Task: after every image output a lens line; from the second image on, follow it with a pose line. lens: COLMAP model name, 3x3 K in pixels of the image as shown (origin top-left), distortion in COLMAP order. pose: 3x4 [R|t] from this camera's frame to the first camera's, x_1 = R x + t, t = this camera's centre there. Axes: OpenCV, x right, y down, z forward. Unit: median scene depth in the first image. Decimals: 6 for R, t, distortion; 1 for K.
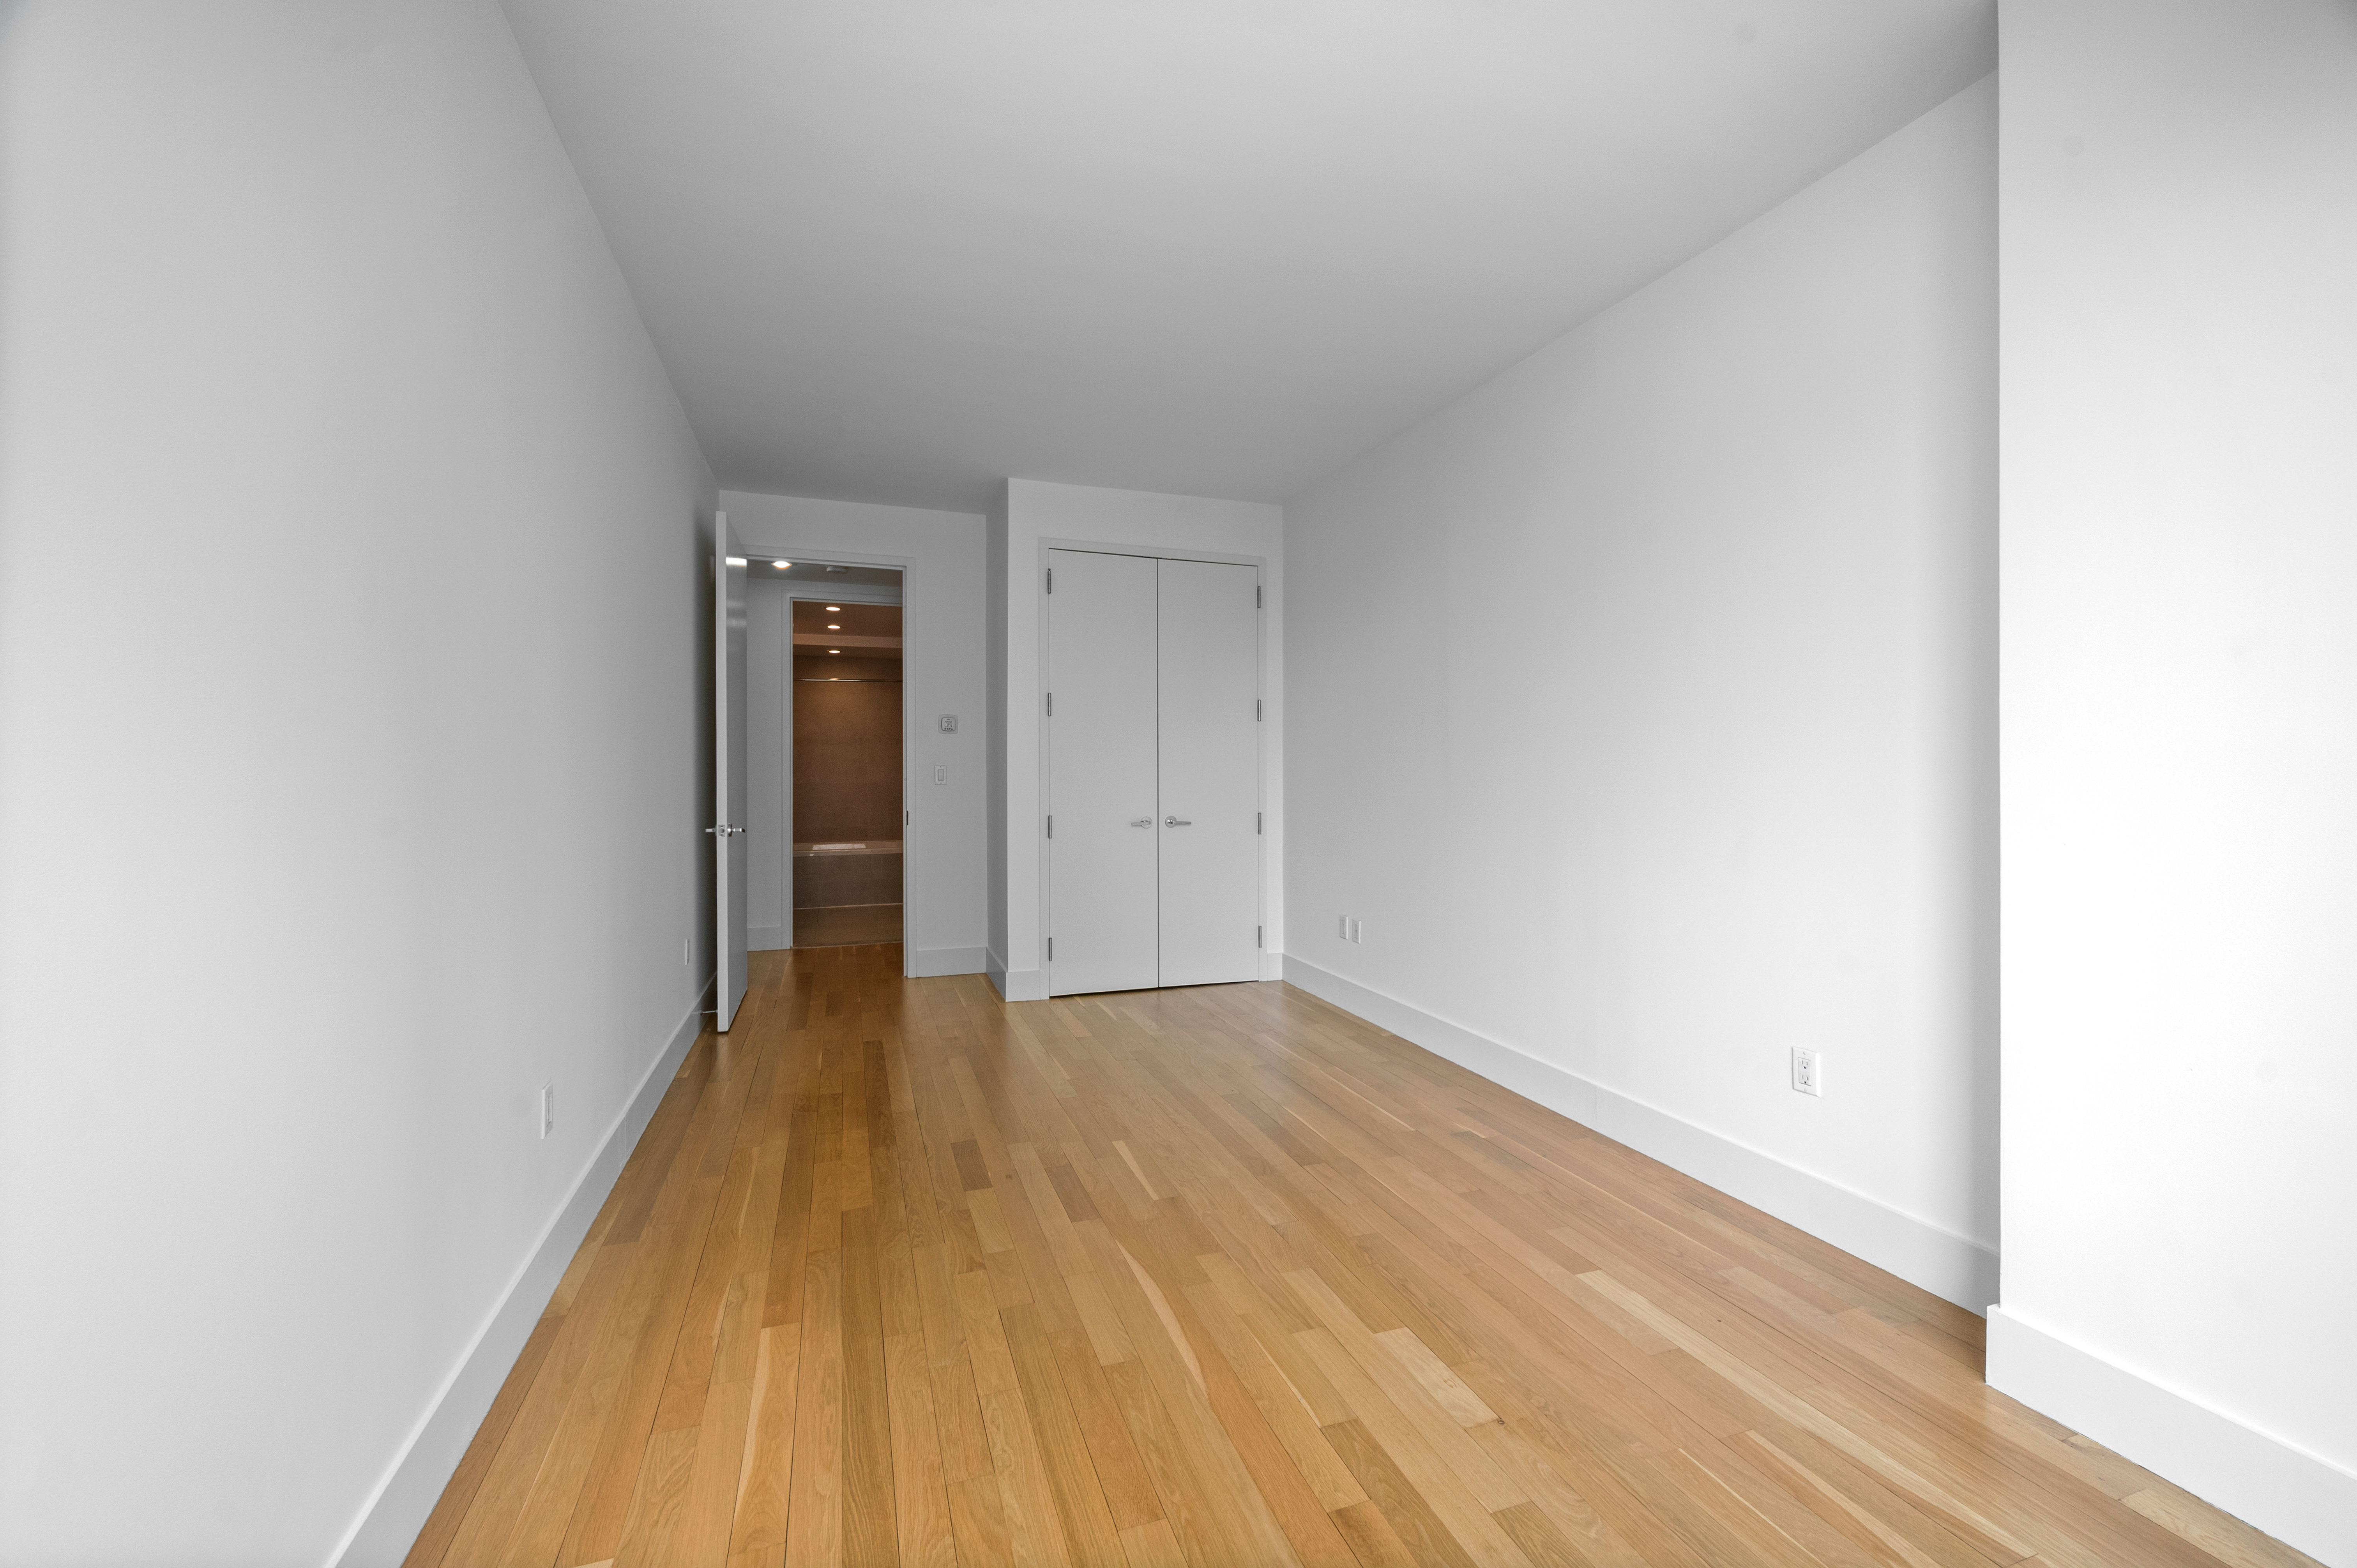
lens RADIAL K [[959.8, 0, 1179.4], [0, 959.8, 779.0], [0, 0, 1]] dist [-0.000077, 0.000035]
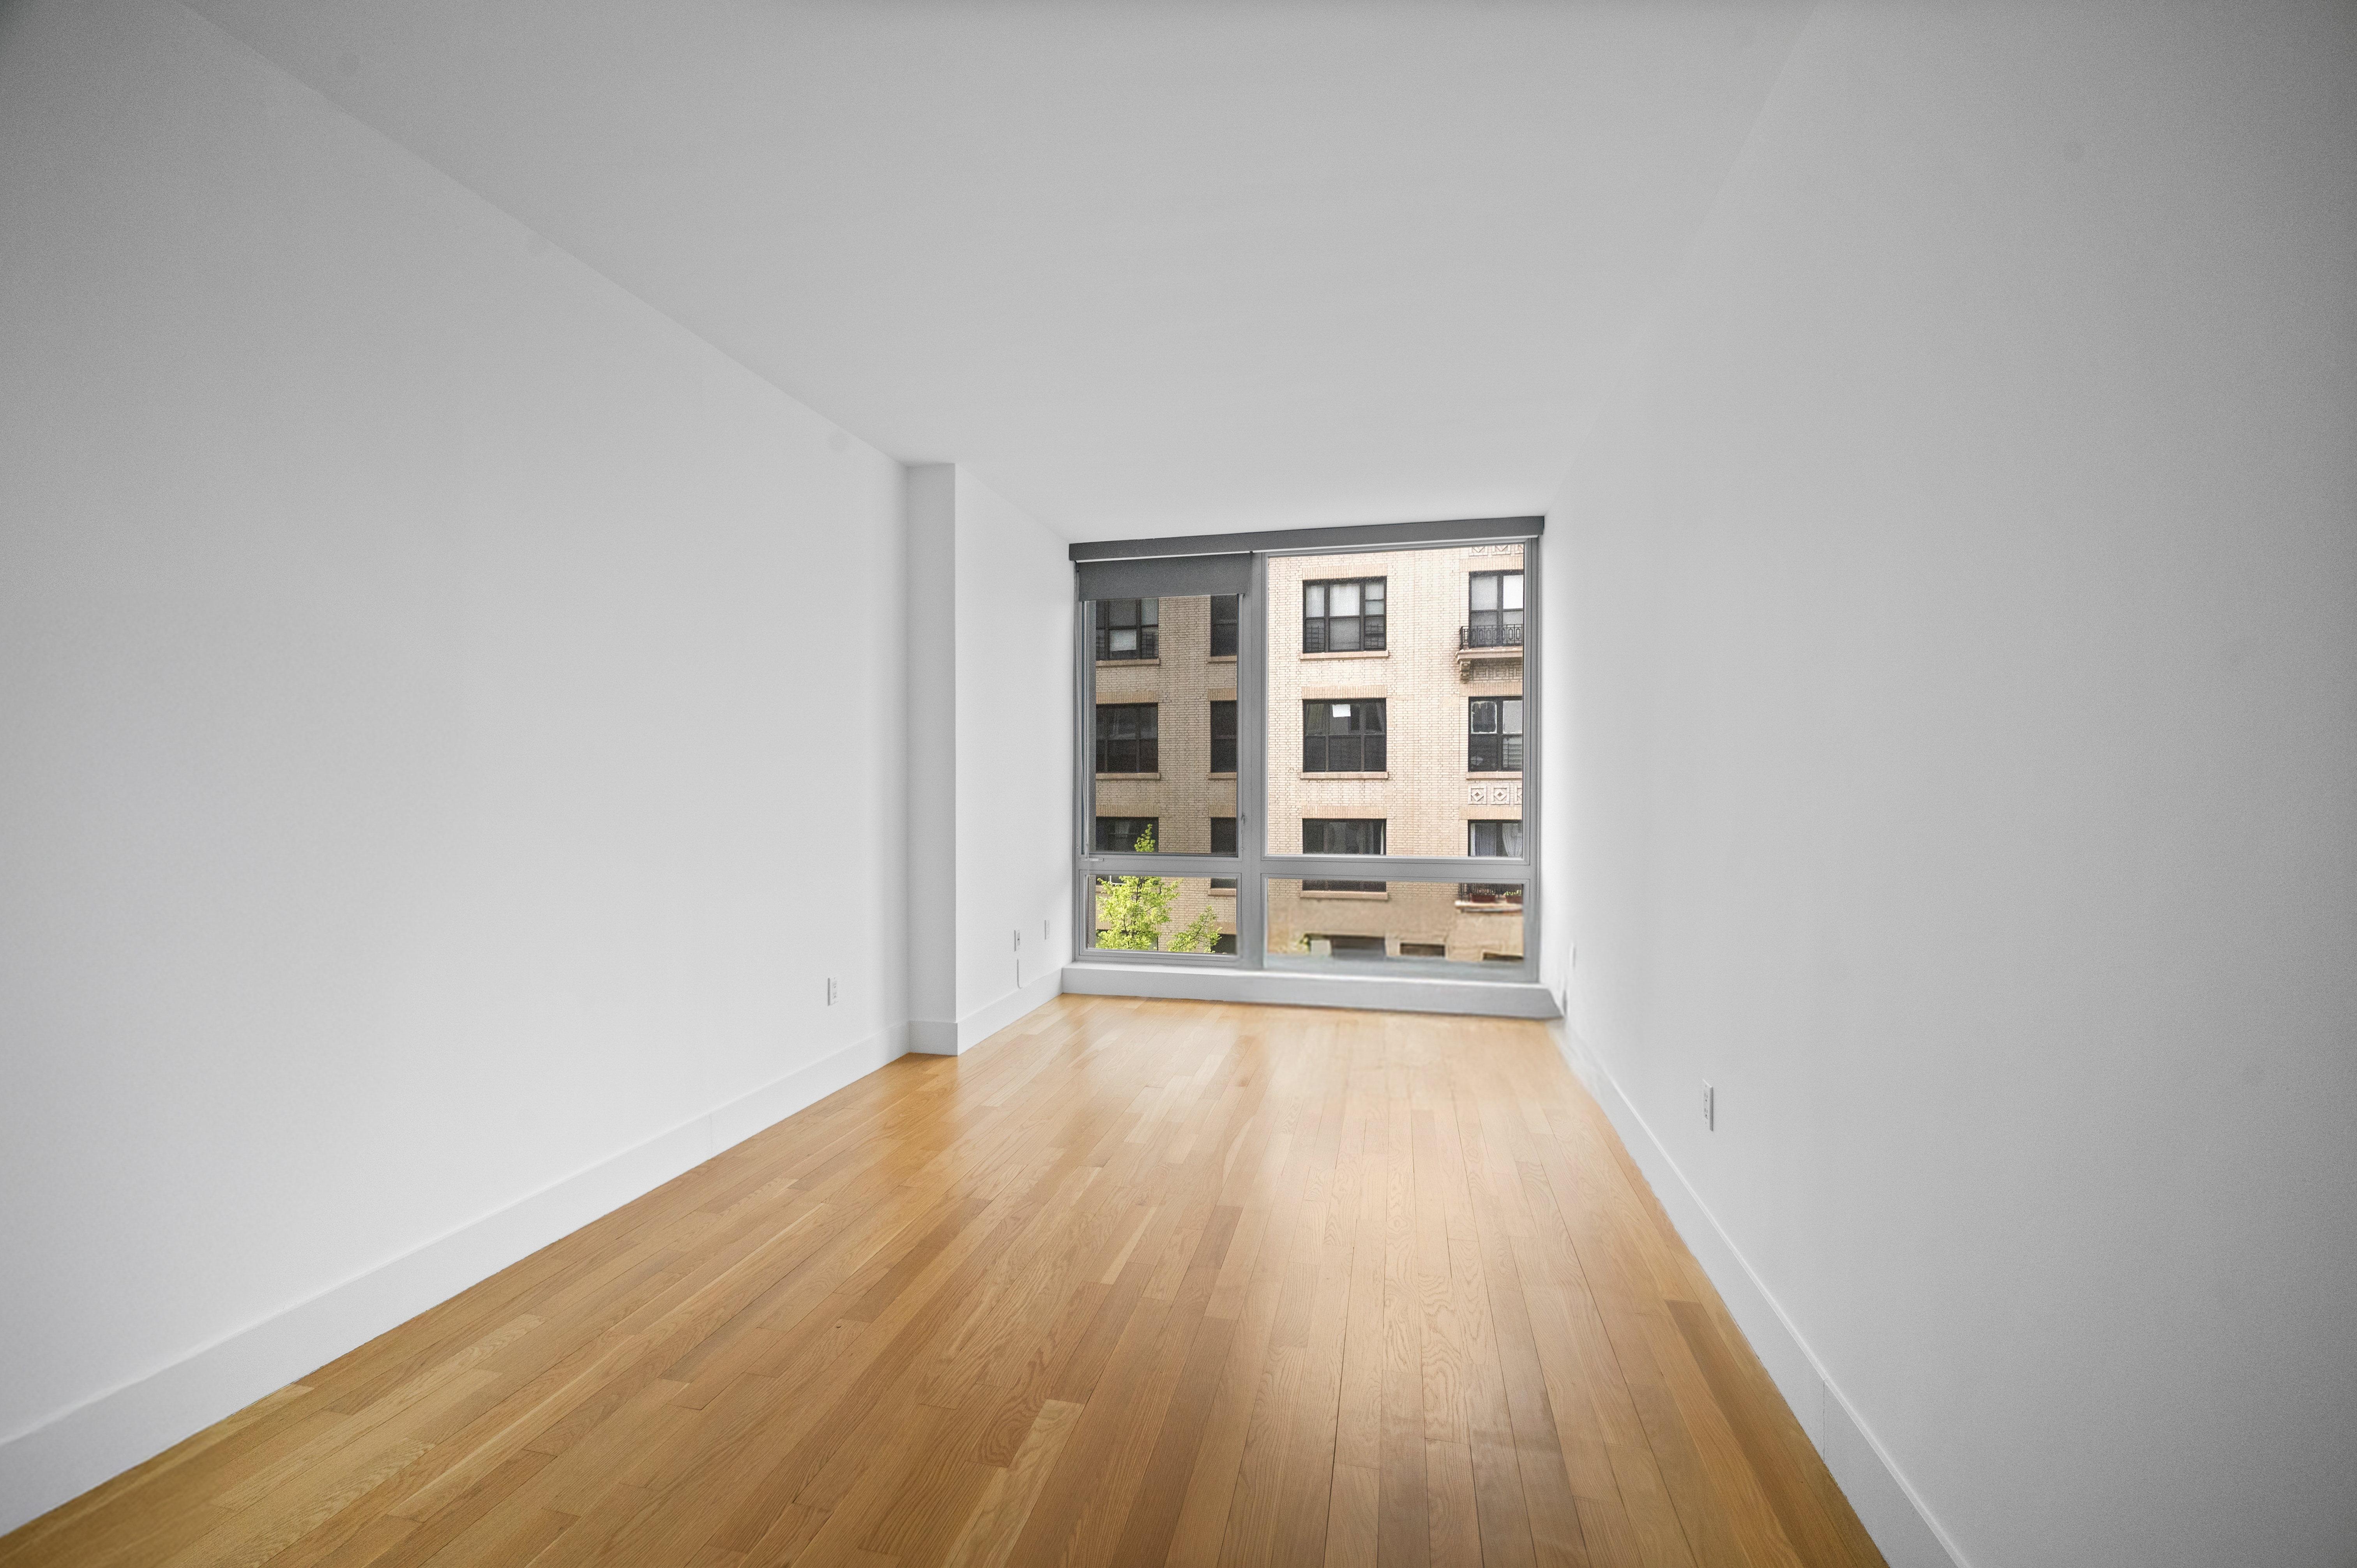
lens RADIAL K [[959.8, 0, 1174.0], [0, 959.8, 787.6], [0, 0, 1]] dist [-0.000077, 0.000035]
pose [[-0.848208, 0.001977, 0.529659, -0.492003], [0.003332, 0.999993, 0.001603, -0.020531], [-0.529653, 0.003125, -0.848209, 1.539685]]
